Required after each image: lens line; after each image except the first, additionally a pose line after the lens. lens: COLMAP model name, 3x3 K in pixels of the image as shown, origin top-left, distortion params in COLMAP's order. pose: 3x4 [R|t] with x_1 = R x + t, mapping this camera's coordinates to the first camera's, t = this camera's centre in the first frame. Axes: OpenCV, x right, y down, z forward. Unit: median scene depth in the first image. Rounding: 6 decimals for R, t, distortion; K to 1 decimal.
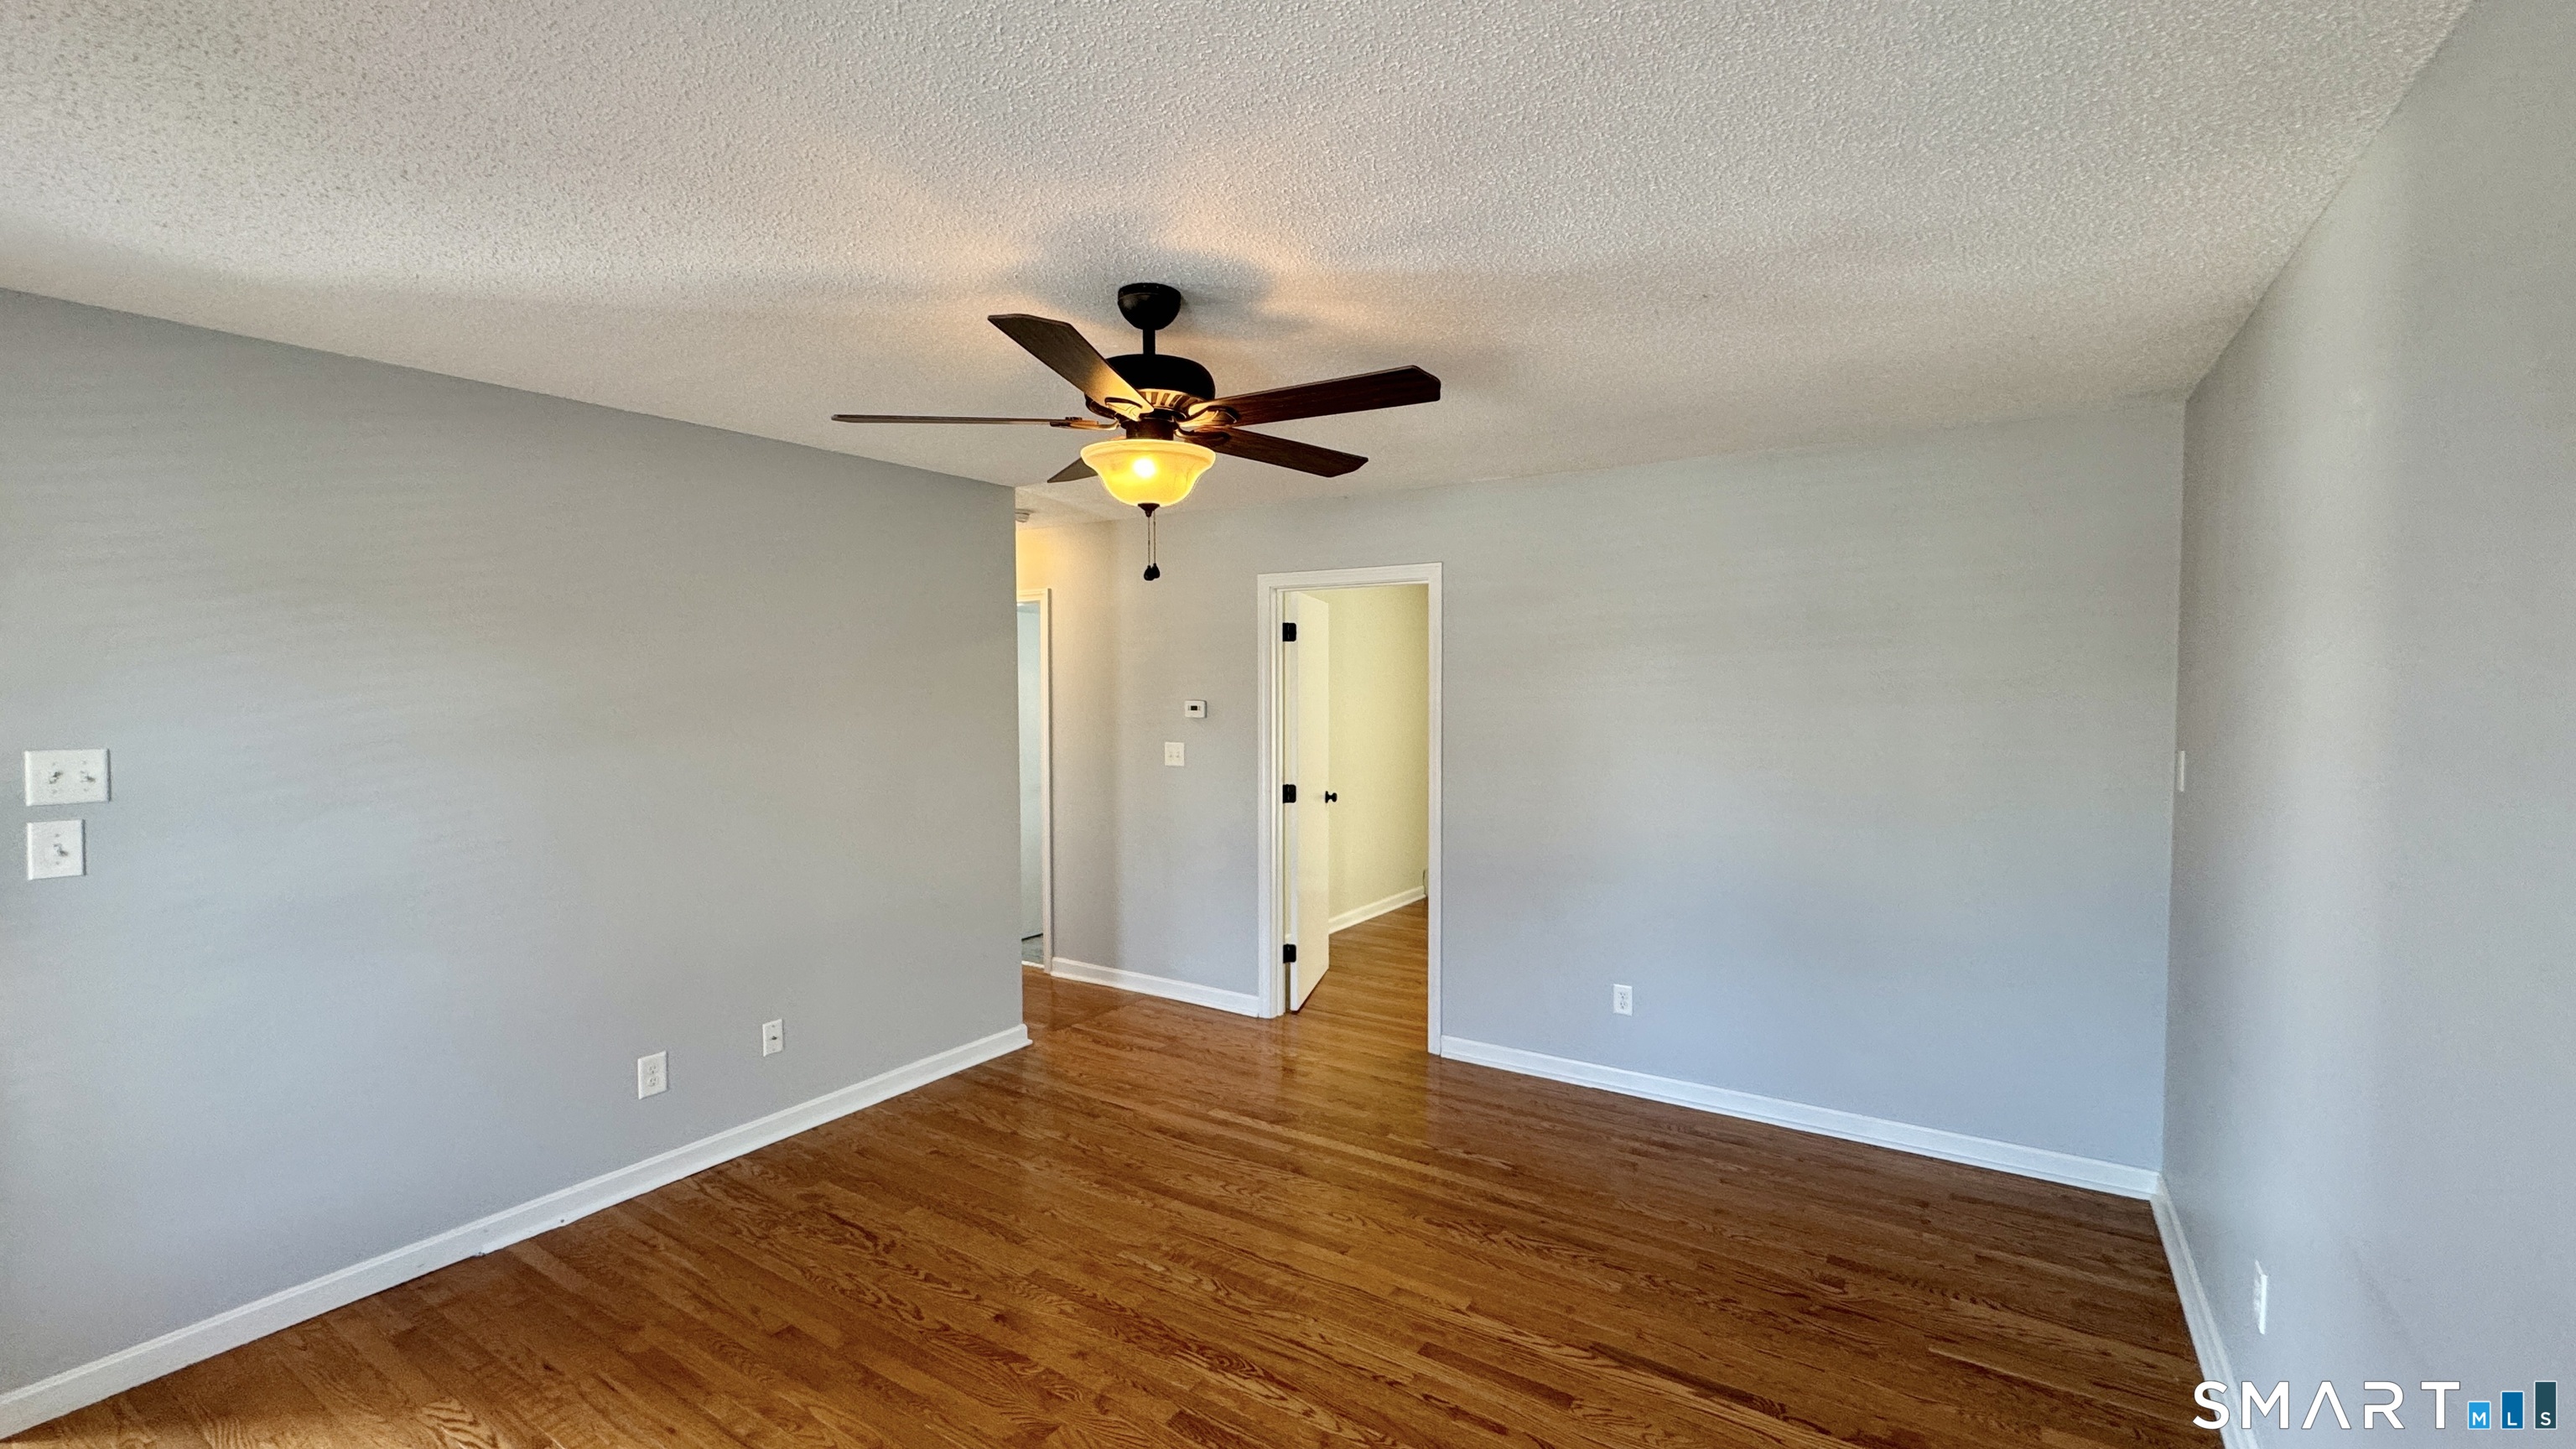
lens RADIAL K [[1027.0, 0, 1288.0], [0, 1027.0, 724.5], [0, 0, 1]] dist [0.000054, -0.000009]
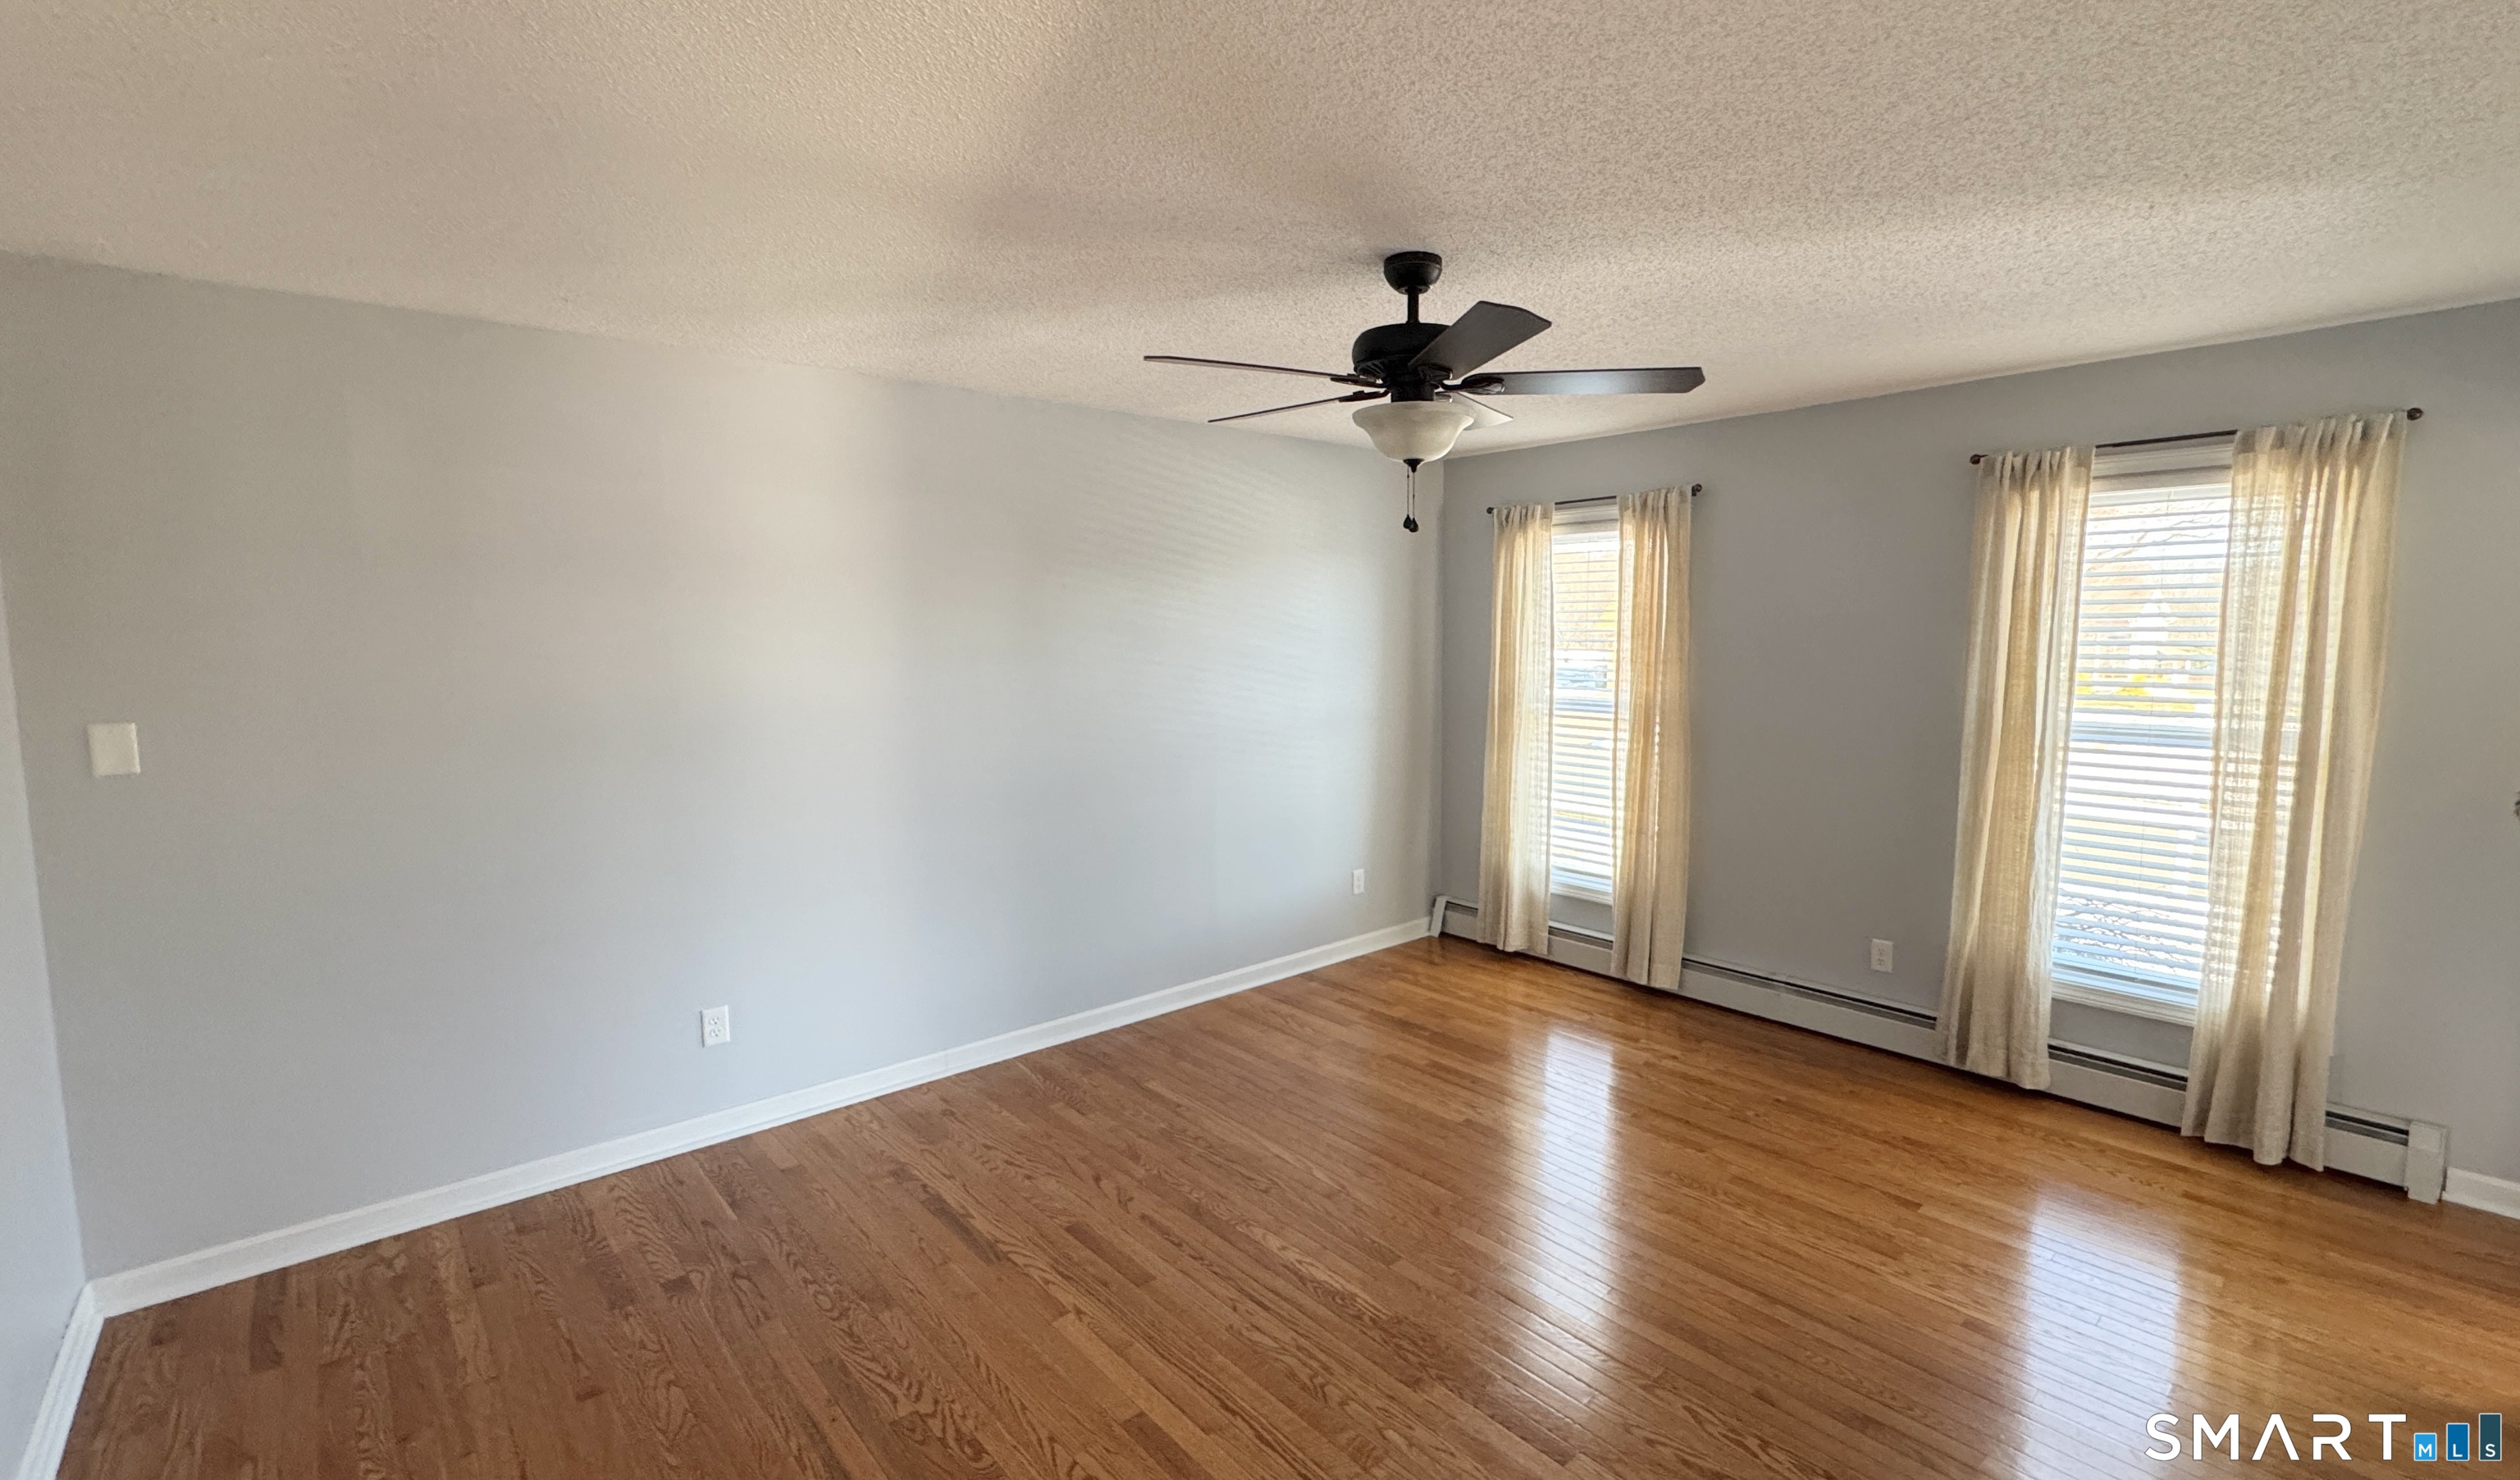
lens RADIAL K [[1130.5, 0, 1260.0], [0, 1130.5, 740.0], [0, 0, 1]] dist [0.000368, 0.000010]
pose [[-0.951476, -0.021244, 0.306989, -0.314017], [0.021202, 0.990718, 0.134271, -0.080400], [-0.306992, 0.134264, -0.942194, 1.974593]]
